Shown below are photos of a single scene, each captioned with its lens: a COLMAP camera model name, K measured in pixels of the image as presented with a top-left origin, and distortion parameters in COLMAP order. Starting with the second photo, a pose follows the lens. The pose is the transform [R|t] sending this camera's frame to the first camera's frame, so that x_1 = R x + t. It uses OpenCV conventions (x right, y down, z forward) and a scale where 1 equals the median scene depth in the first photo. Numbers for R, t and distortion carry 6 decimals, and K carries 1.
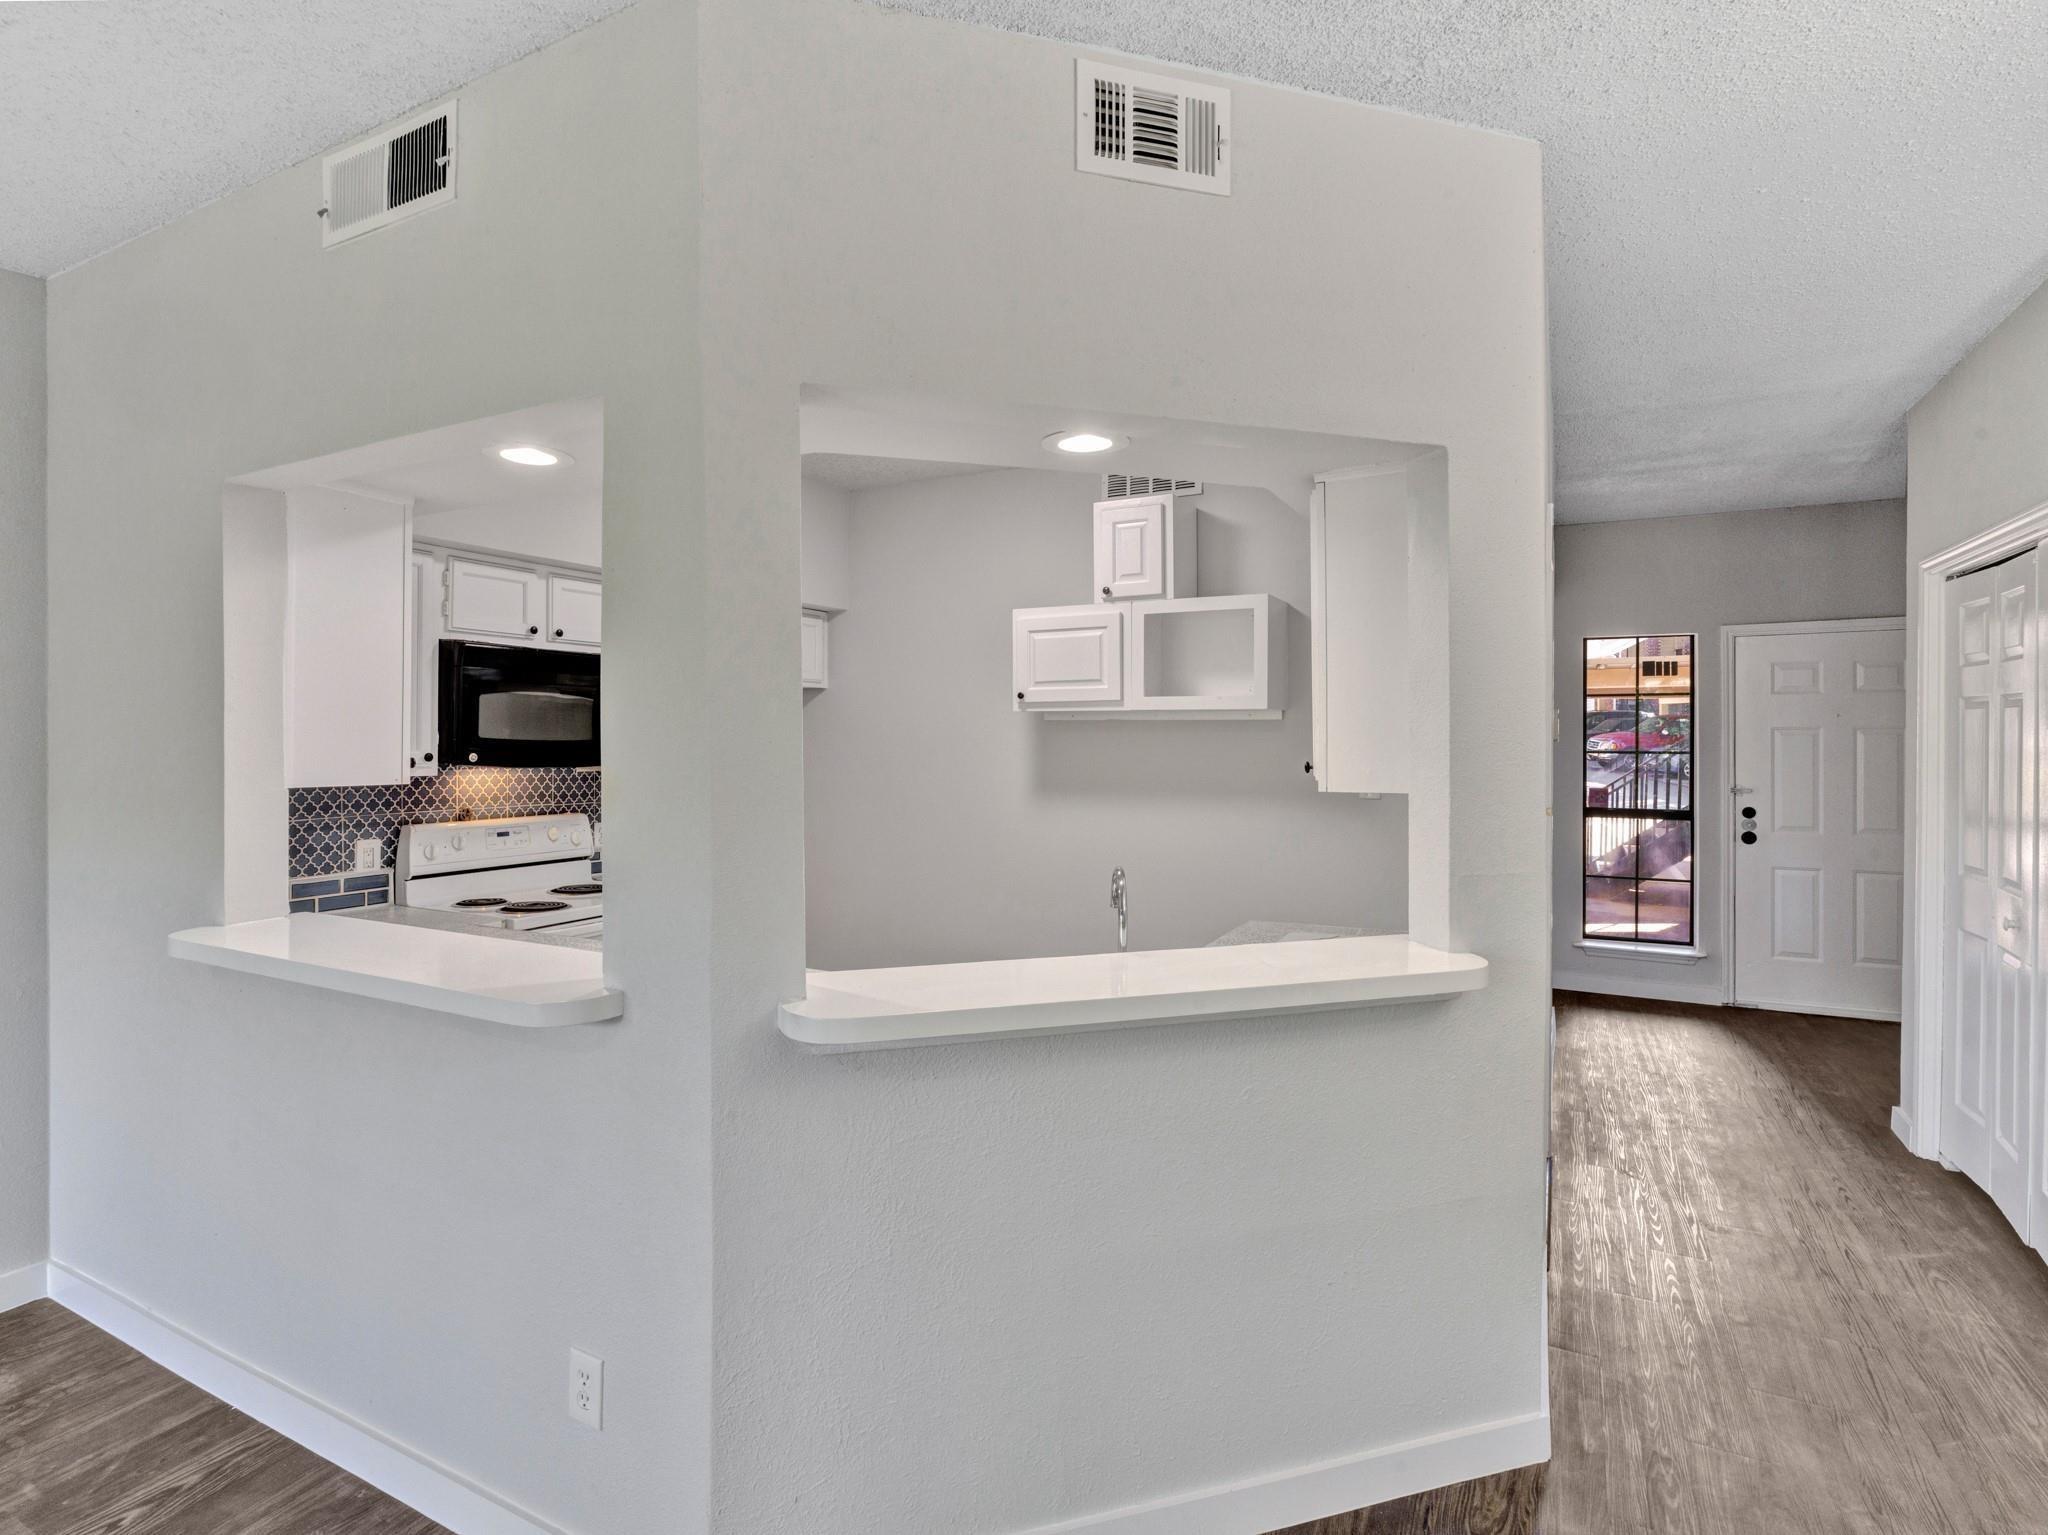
lens RADIAL K [[1028.9, 0, 1030.1], [0, 1028.9, 750.1], [0, 0, 1]] dist [-0.004669, 0.000171]
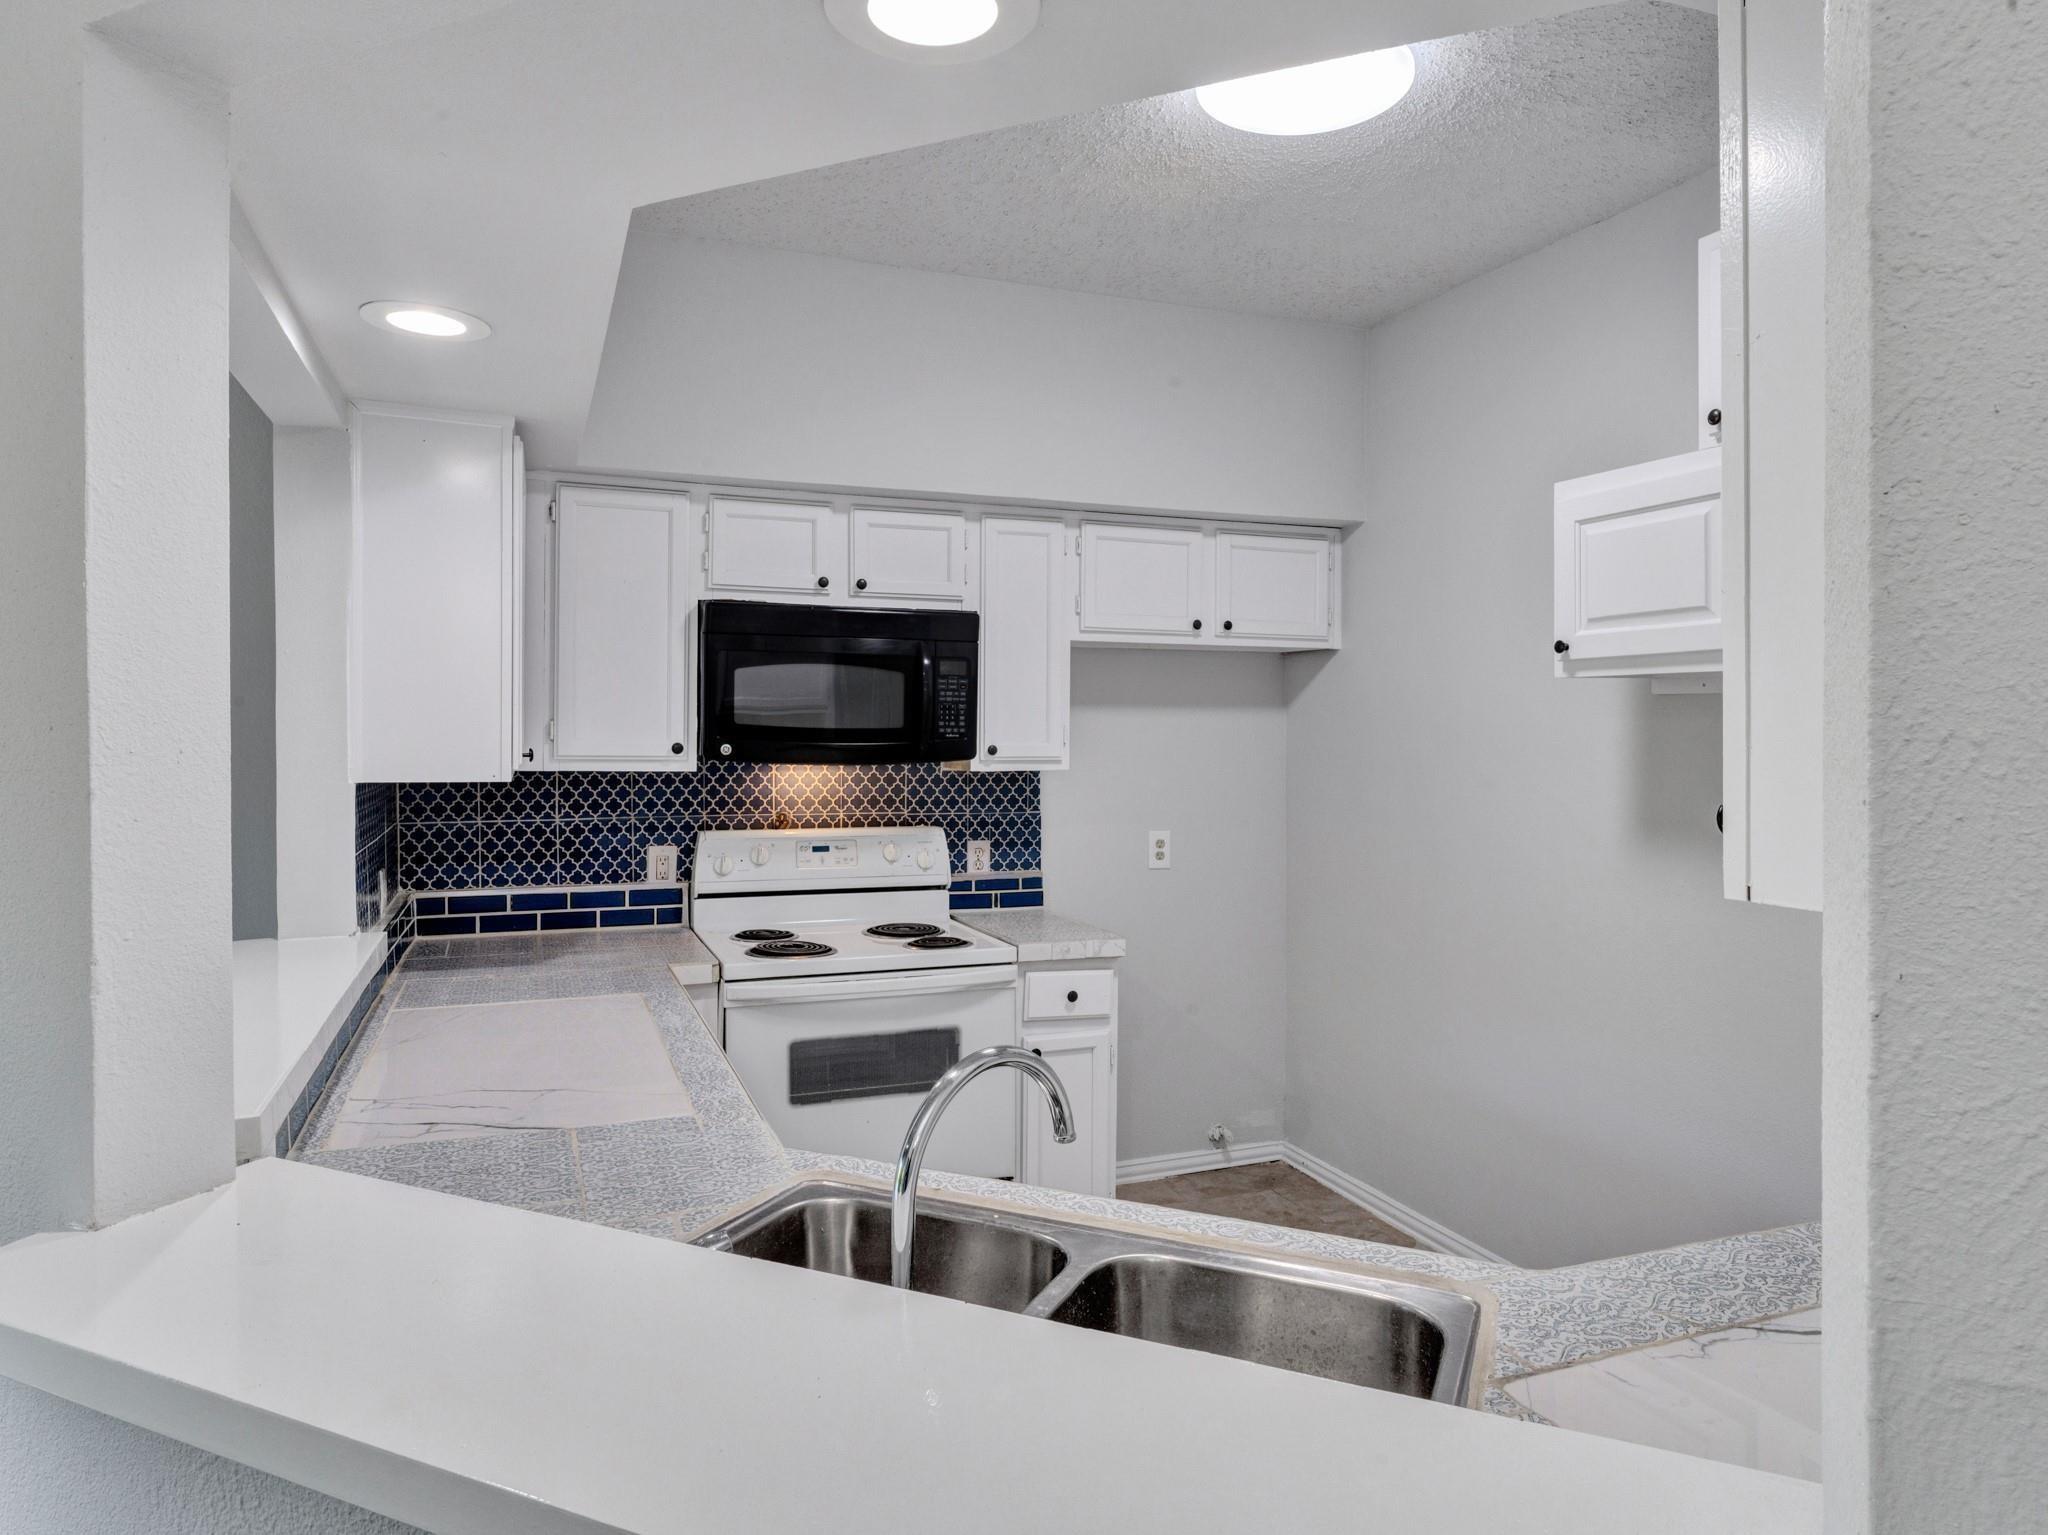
lens RADIAL K [[1295.1, 0, 1029.9], [0, 1295.1, 733.6], [0, 0, 1]] dist [0.001459, 0.003610]
pose [[0.747197, 0.006557, -0.664570, 0.259363], [-0.012054, 0.999921, -0.003688, -0.003644], [0.664493, 0.010767, 0.747217, 0.380517]]
